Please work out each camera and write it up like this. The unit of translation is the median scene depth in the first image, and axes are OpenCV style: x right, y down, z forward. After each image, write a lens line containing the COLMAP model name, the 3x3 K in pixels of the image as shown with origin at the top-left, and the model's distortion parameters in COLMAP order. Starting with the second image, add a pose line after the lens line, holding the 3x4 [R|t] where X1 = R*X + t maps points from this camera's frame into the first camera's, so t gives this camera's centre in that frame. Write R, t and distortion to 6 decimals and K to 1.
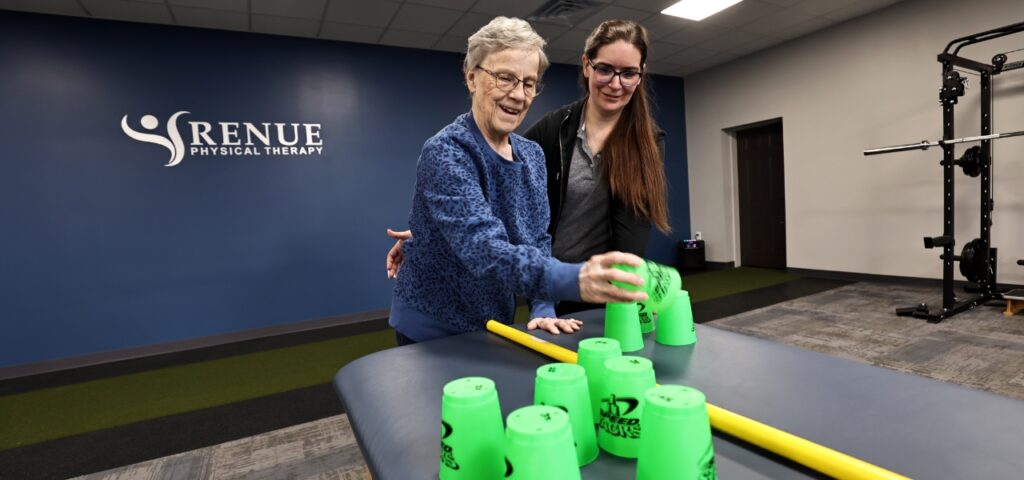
lens RADIAL K [[469.2, 0, 511.0], [0, 469.2, 244.7], [0, 0, 1]] dist [-0.038593, 0.008355]
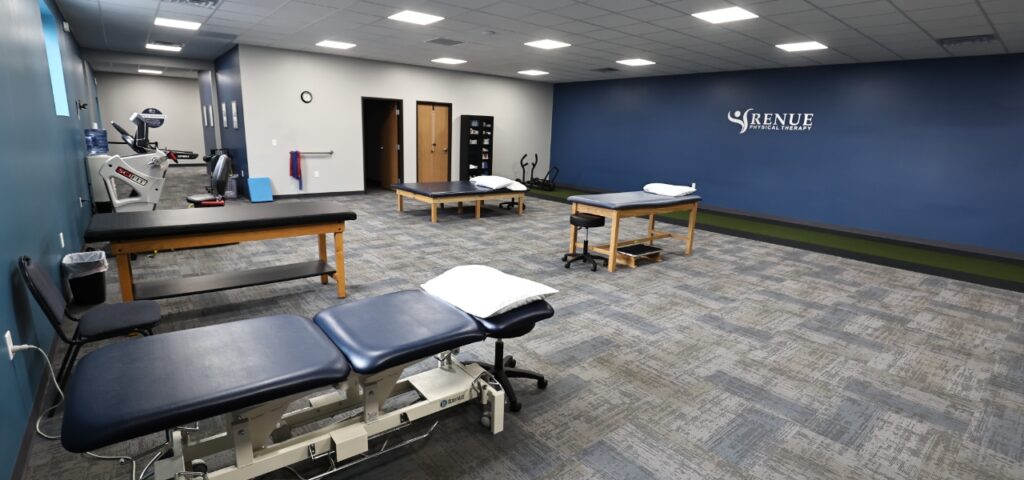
lens RADIAL K [[469.2, 0, 511.0], [0, 469.2, 244.7], [0, 0, 1]] dist [-0.038593, 0.008355]
pose [[0.187565, 0.301522, -0.934828, 1.475877], [-0.117815, 0.951754, 0.283343, -0.172784], [0.975161, 0.056991, 0.214039, -0.629153]]
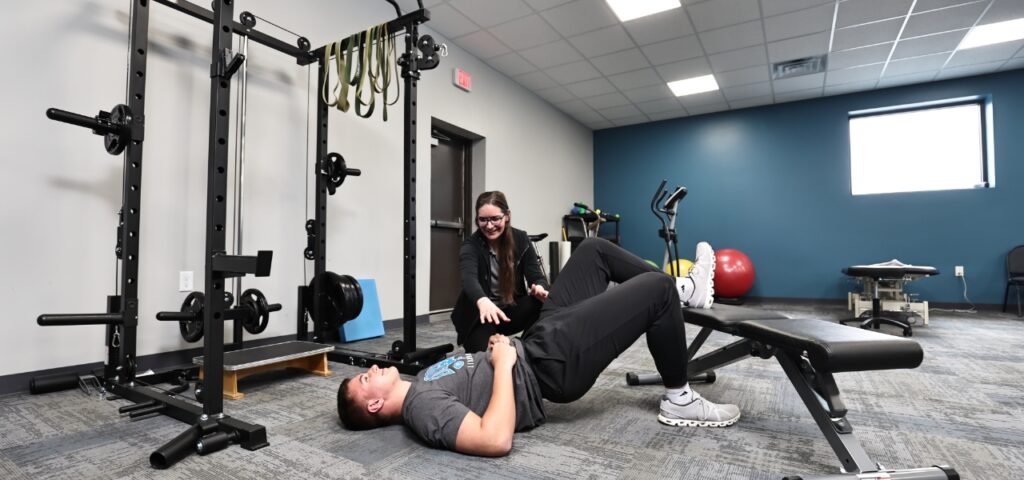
lens RADIAL K [[469.2, 0, 511.0], [0, 469.2, 244.7], [0, 0, 1]] dist [-0.038593, 0.008355]
pose [[-0.500827, 0.093977, 0.860430, 0.358429], [0.093268, 0.994159, -0.054295, 0.021335], [-0.860507, 0.053058, -0.506667, 0.899237]]
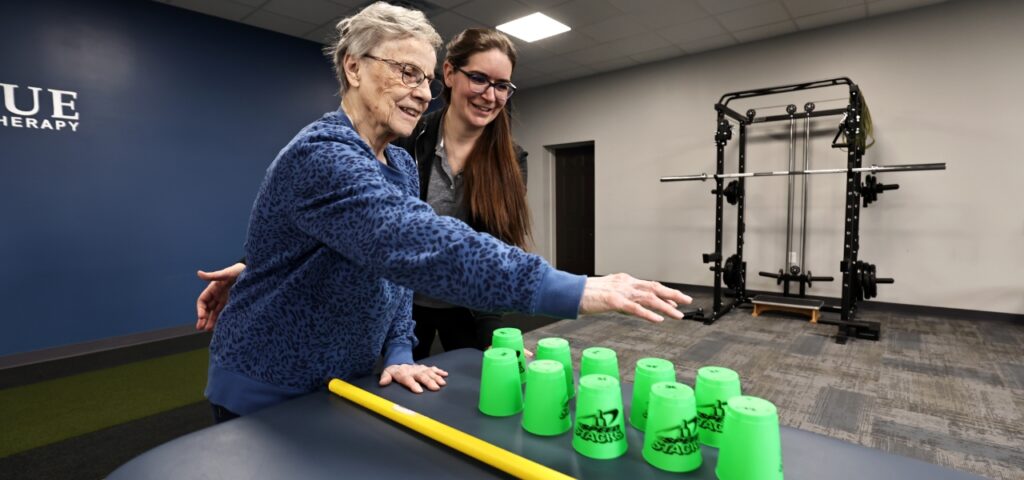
lens RADIAL K [[469.2, 0, 511.0], [0, 469.2, 244.7], [0, 0, 1]] dist [-0.038593, 0.008355]
pose [[0.929129, 0.021418, 0.369136, -0.016482], [-0.019695, 0.999770, -0.008435, -0.017777], [-0.369232, 0.000567, 0.929337, 0.041370]]
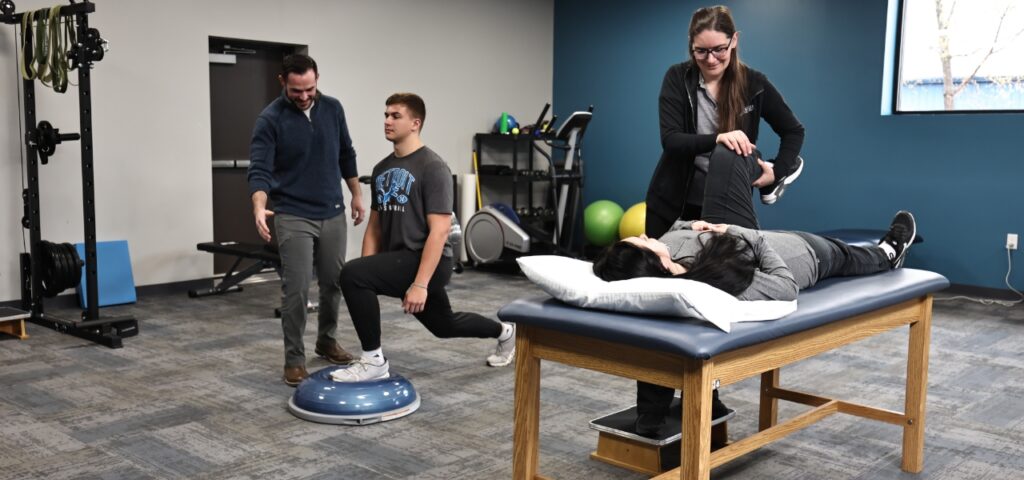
lens RADIAL K [[966.6, 0, 512.0], [0, 966.6, 240.0], [0, 0, 1]] dist [0.043955, -0.012350]
pose [[-0.338159, -0.037834, 0.940328, -0.651125], [0.075686, 0.994862, 0.067246, -0.057605], [-0.938041, 0.093910, -0.333558, 0.574962]]
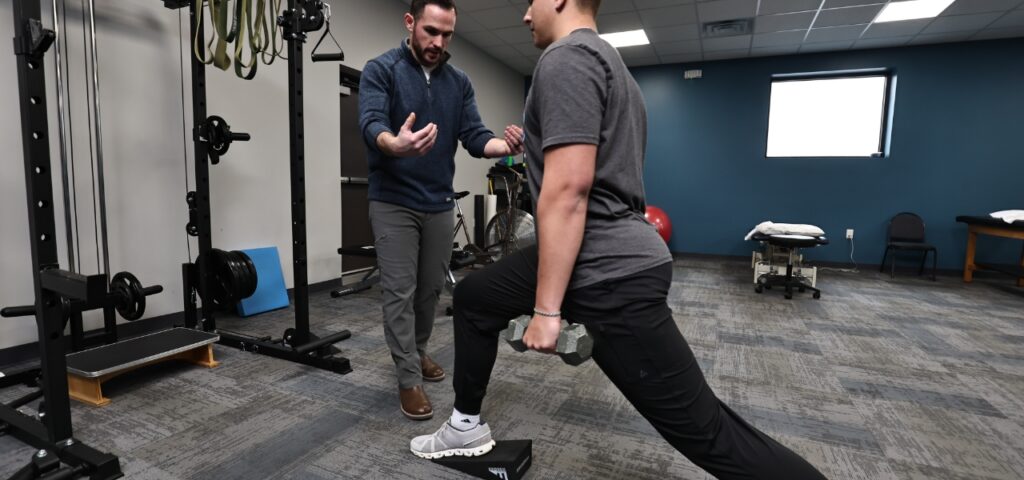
lens RADIAL K [[469.2, 0, 511.0], [0, 469.2, 244.7], [0, 0, 1]] dist [-0.038593, 0.008355]
pose [[-0.607747, -0.033509, 0.793424, 0.342871], [0.073773, 0.992407, 0.098421, -0.048119], [-0.790697, 0.118349, -0.600660, 0.836227]]
